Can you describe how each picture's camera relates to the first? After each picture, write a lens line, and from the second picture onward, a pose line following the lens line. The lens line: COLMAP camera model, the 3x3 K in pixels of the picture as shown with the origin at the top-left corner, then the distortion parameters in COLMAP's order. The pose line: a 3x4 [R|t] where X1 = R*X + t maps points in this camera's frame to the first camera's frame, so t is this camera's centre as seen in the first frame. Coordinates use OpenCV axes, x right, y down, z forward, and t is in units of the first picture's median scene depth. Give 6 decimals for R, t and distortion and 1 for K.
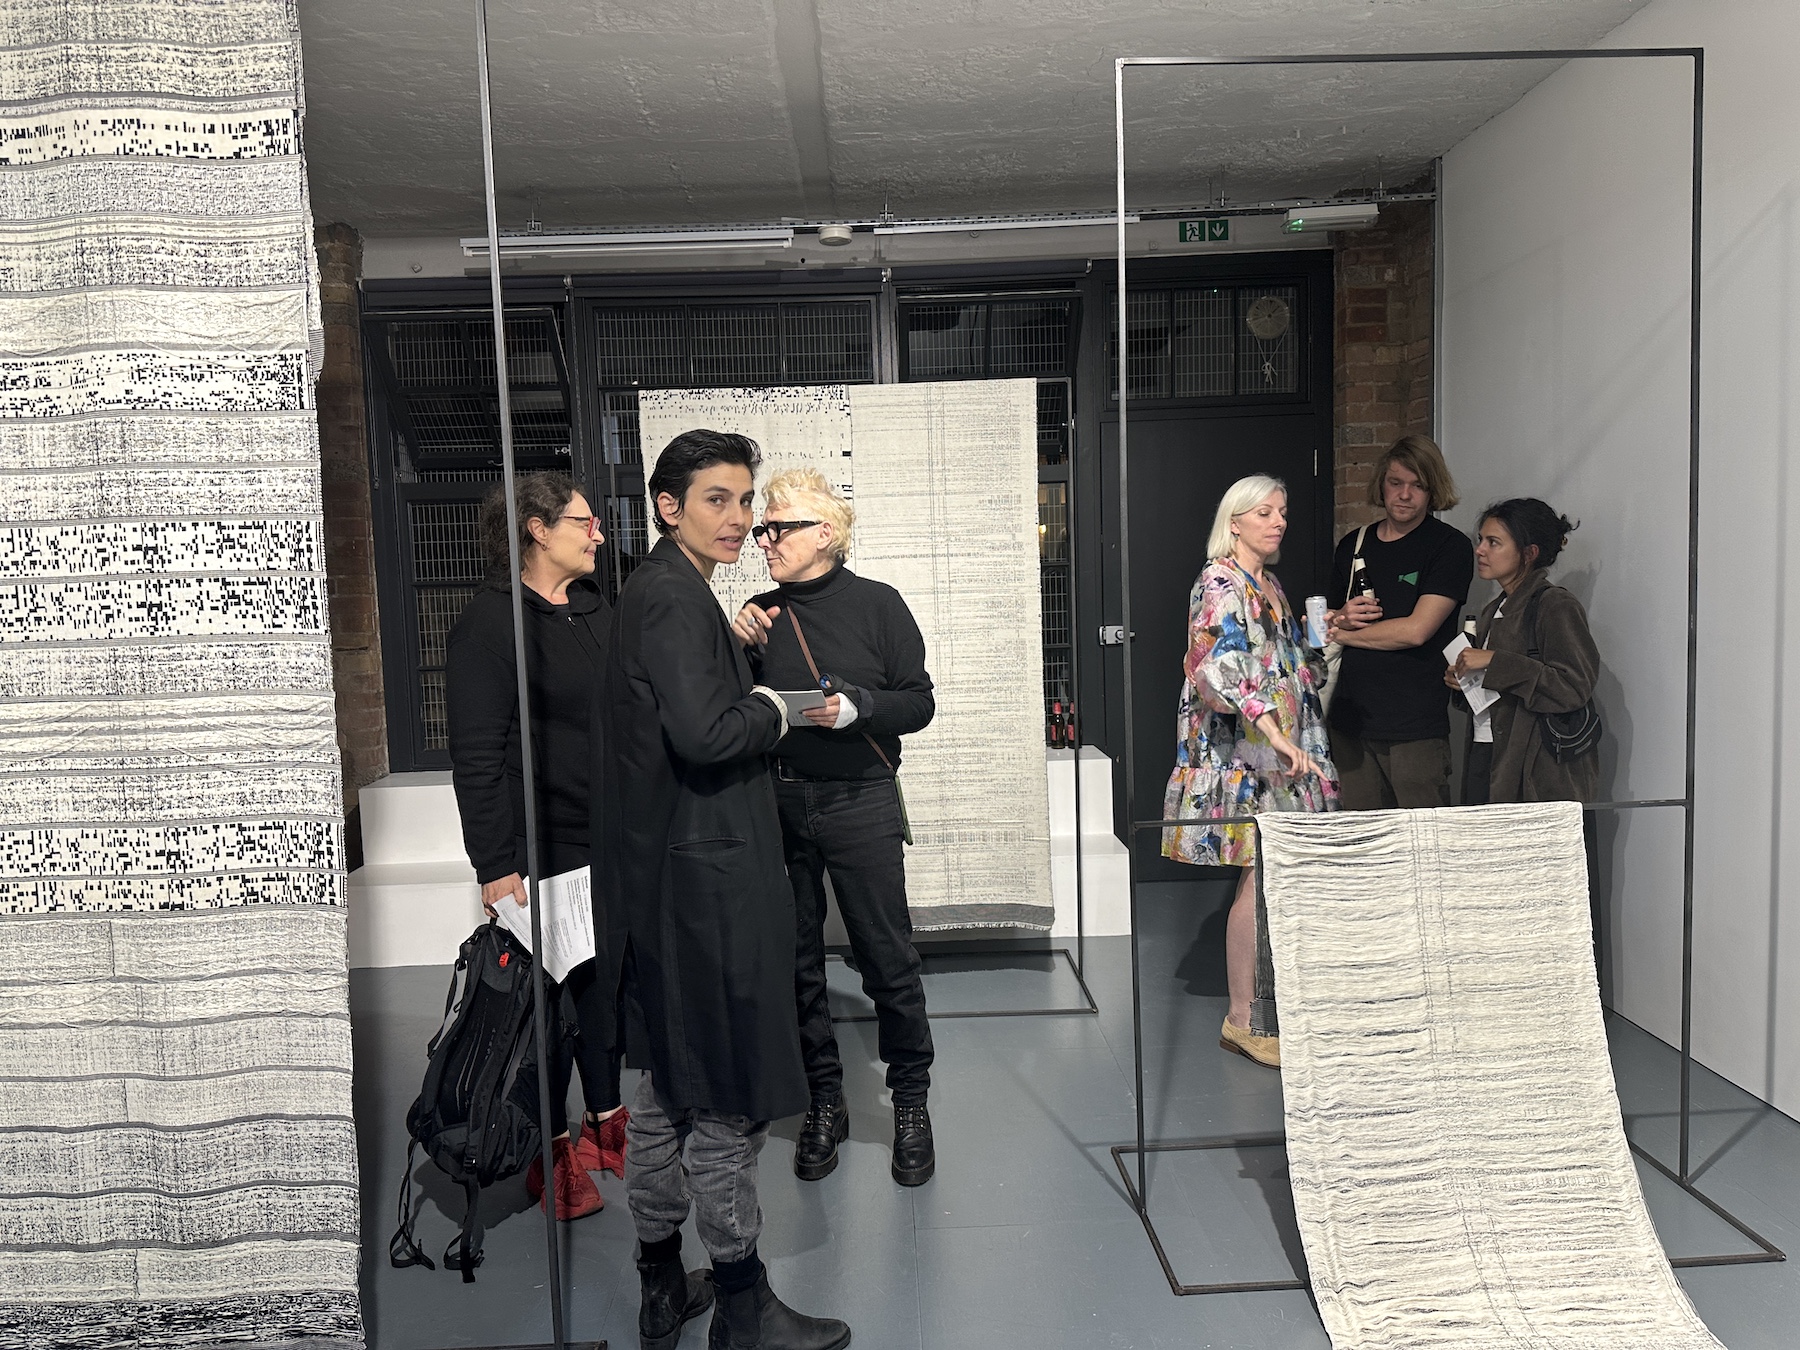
lens RADIAL K [[1269.3, 0, 901.1], [0, 1269.3, 656.0], [0, 0, 1]] dist [0.077079, -0.092417]
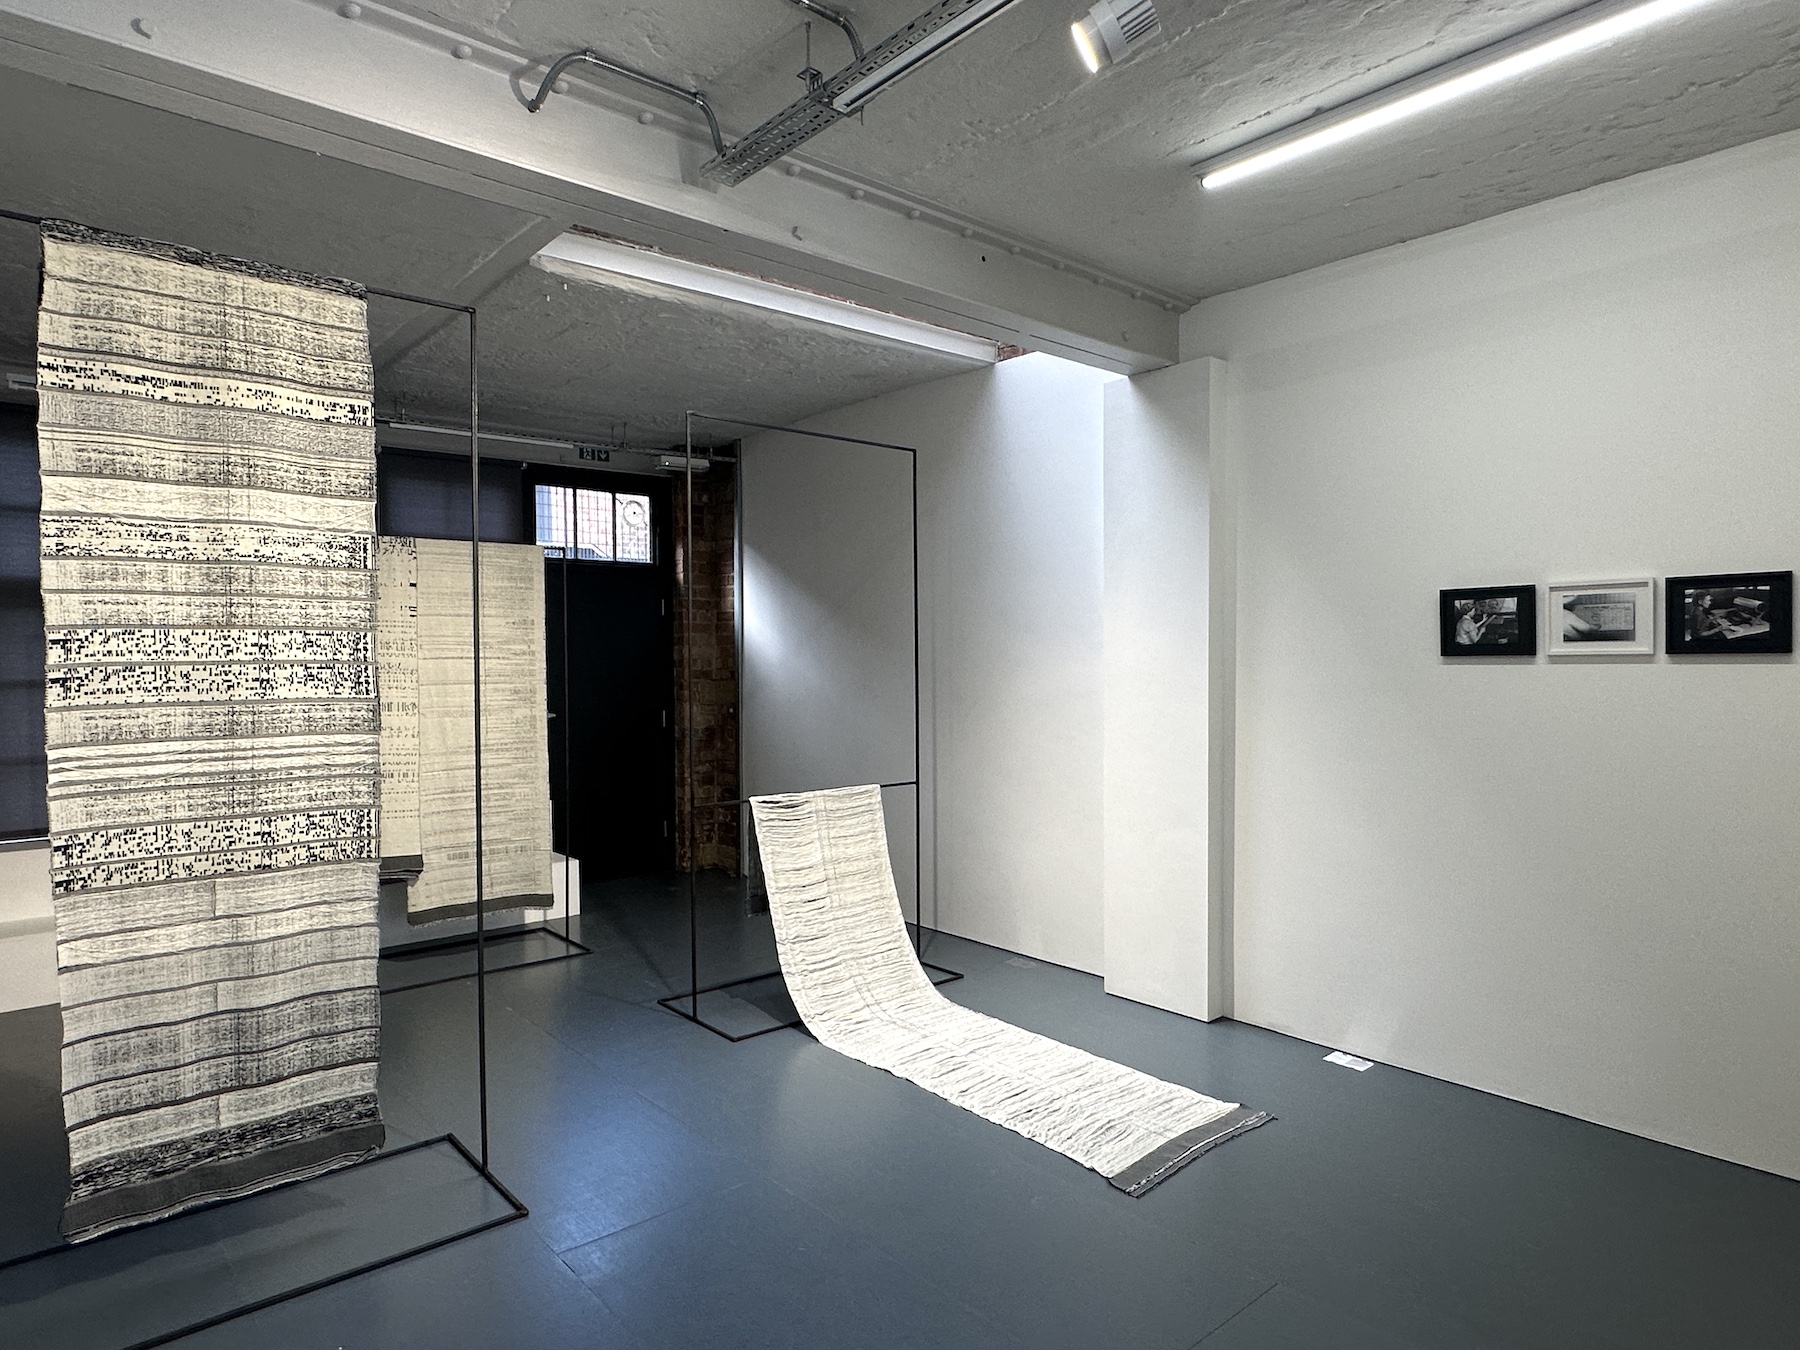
lens RADIAL K [[1060.9, 0, 900.2], [0, 1060.9, 680.5], [0, 0, 1]] dist [-0.013046, 0.006450]
pose [[0.770089, 0.014781, 0.637765, -0.782888], [0.025942, 0.998179, -0.054459, 0.053206], [-0.637408, 0.058484, 0.768304, -0.526671]]
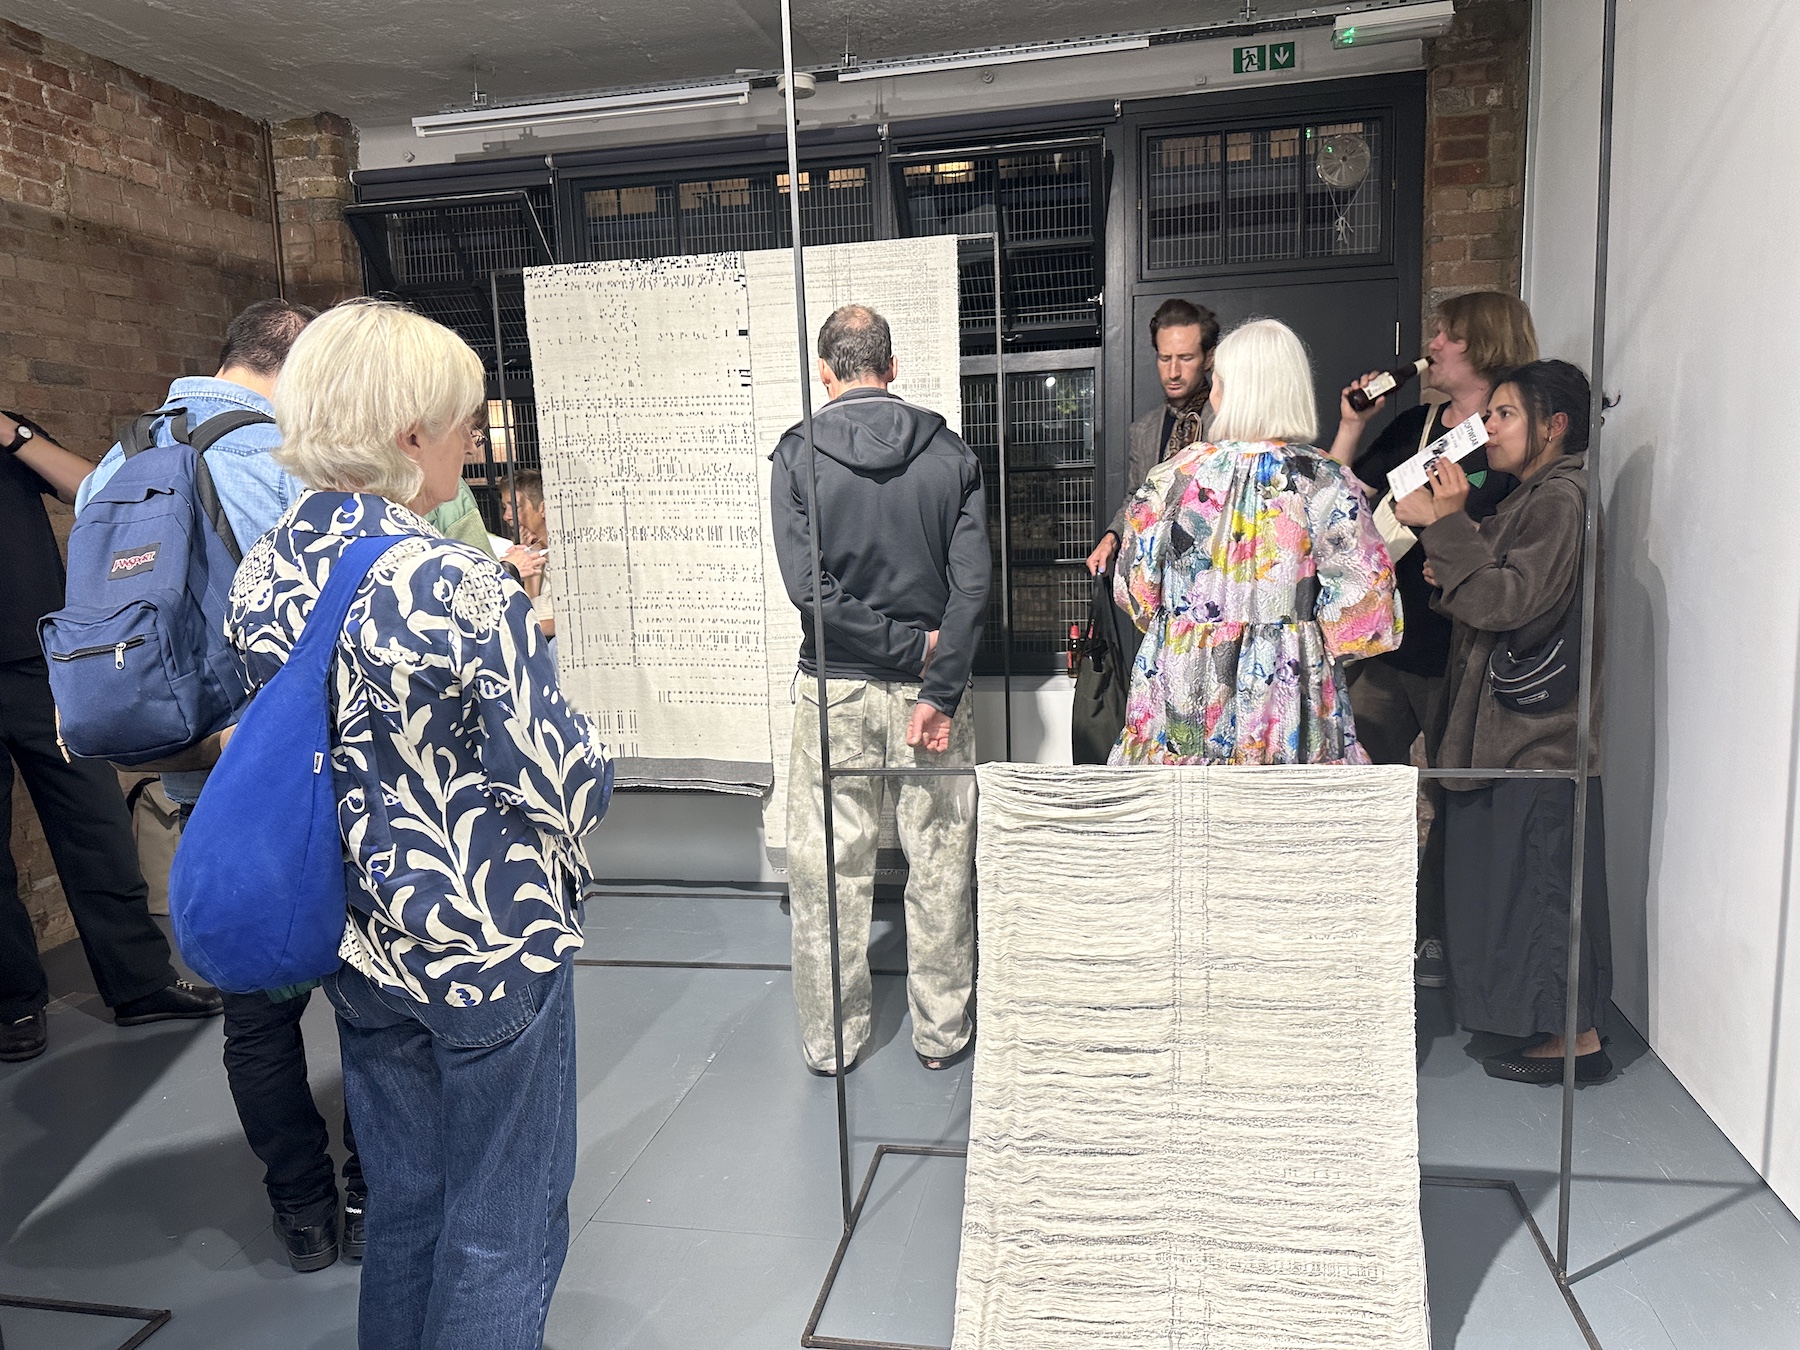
lens RADIAL K [[1269.3, 0, 921.2], [0, 1269.3, 673.7], [0, 0, 1]] dist [0.077079, -0.092417]
pose [[0.977766, 0.028481, -0.207758, 0.550943], [-0.012872, 0.997017, 0.076099, 0.011406], [0.209305, -0.071733, 0.975216, 0.314520]]
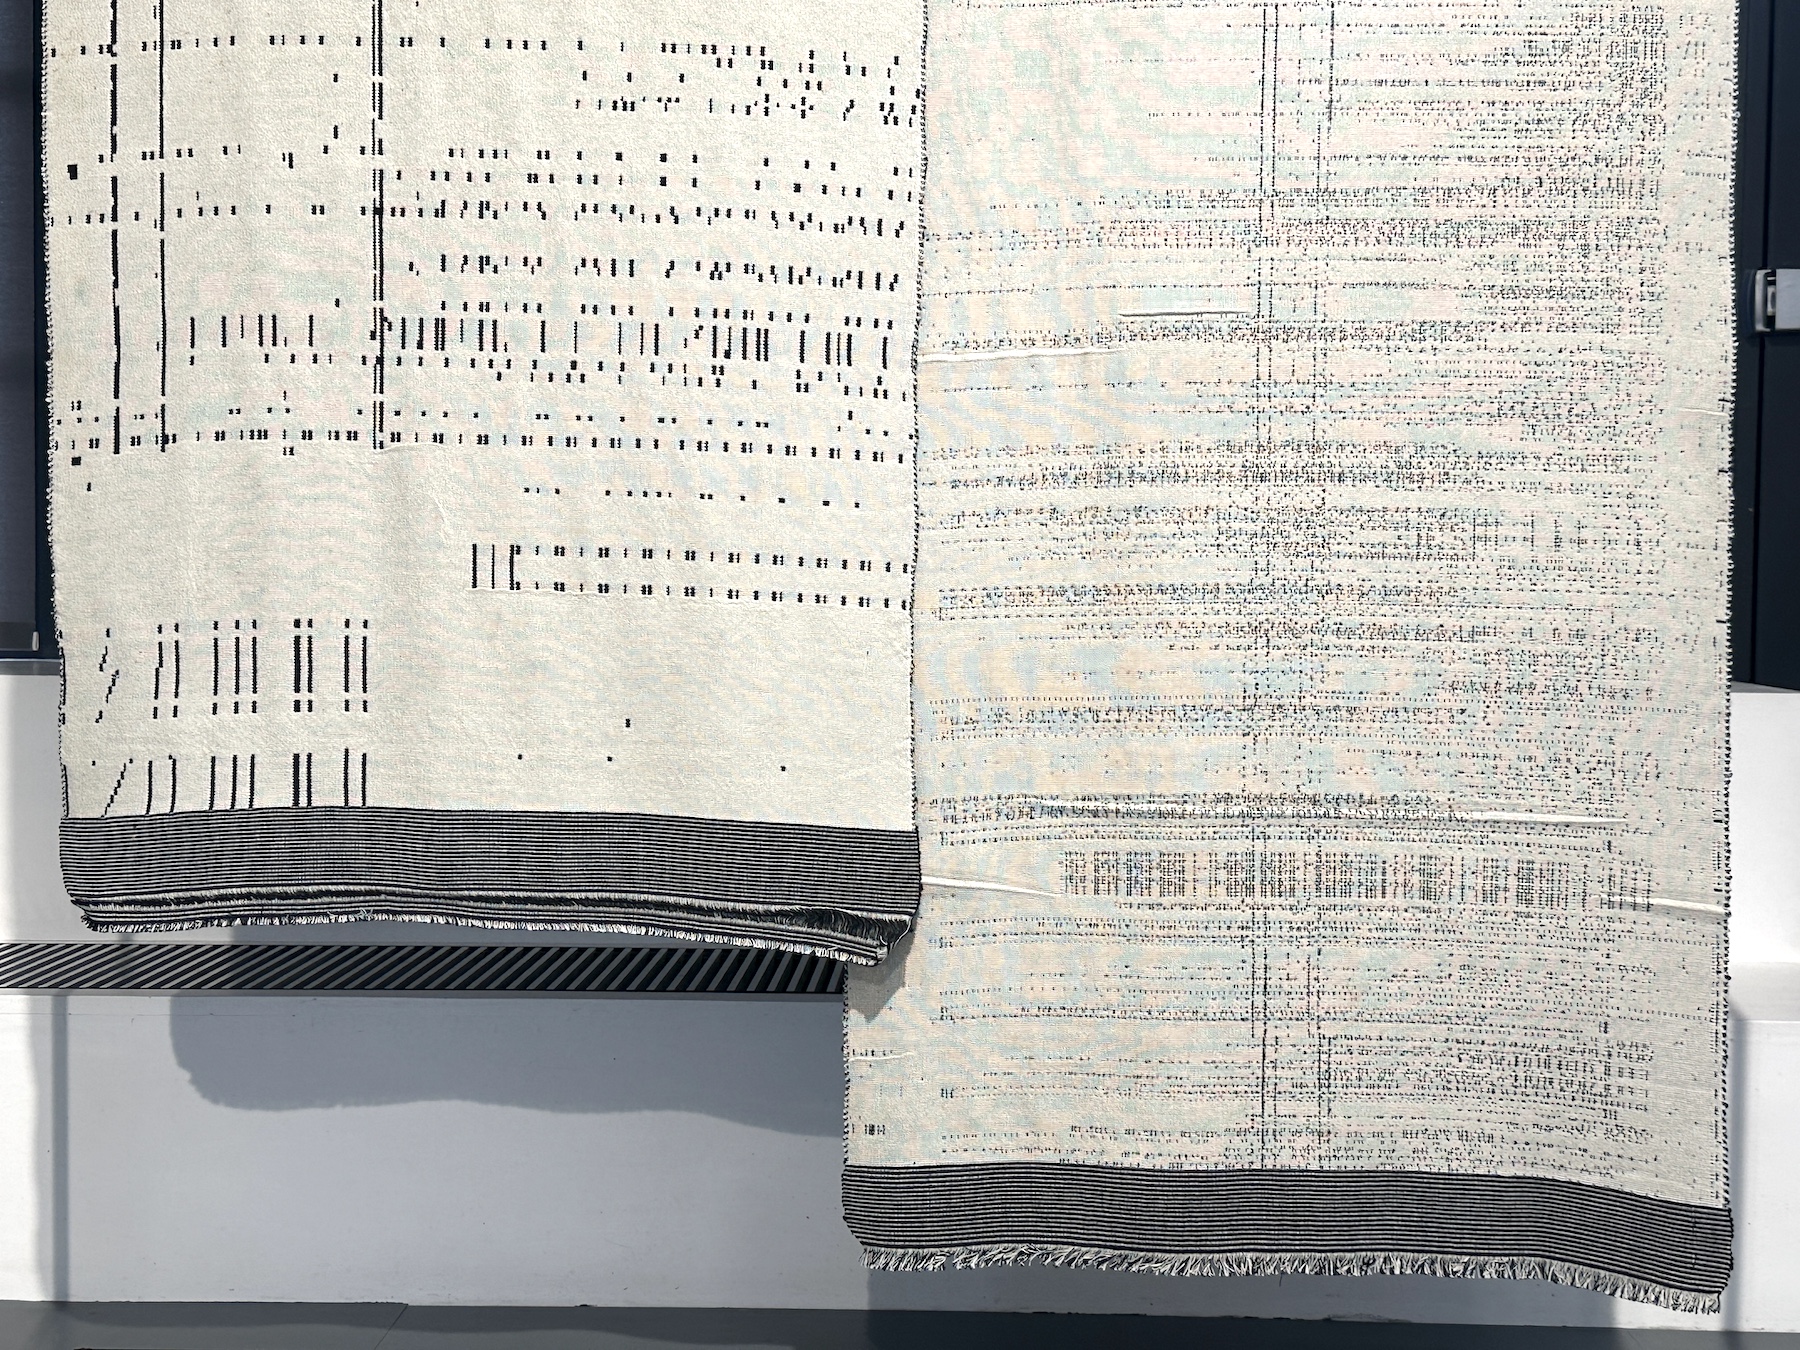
lens RADIAL K [[2385.4, 0, 902.9], [0, 2385.4, 676.6], [0, 0, 1]] dist [0.141857, 0.000000]
pose [[0.997755, 0.045734, -0.048918, -0.022036], [-0.046789, 0.998691, -0.020646, 0.252653], [0.047910, 0.022888, 0.998589, 1.185796]]
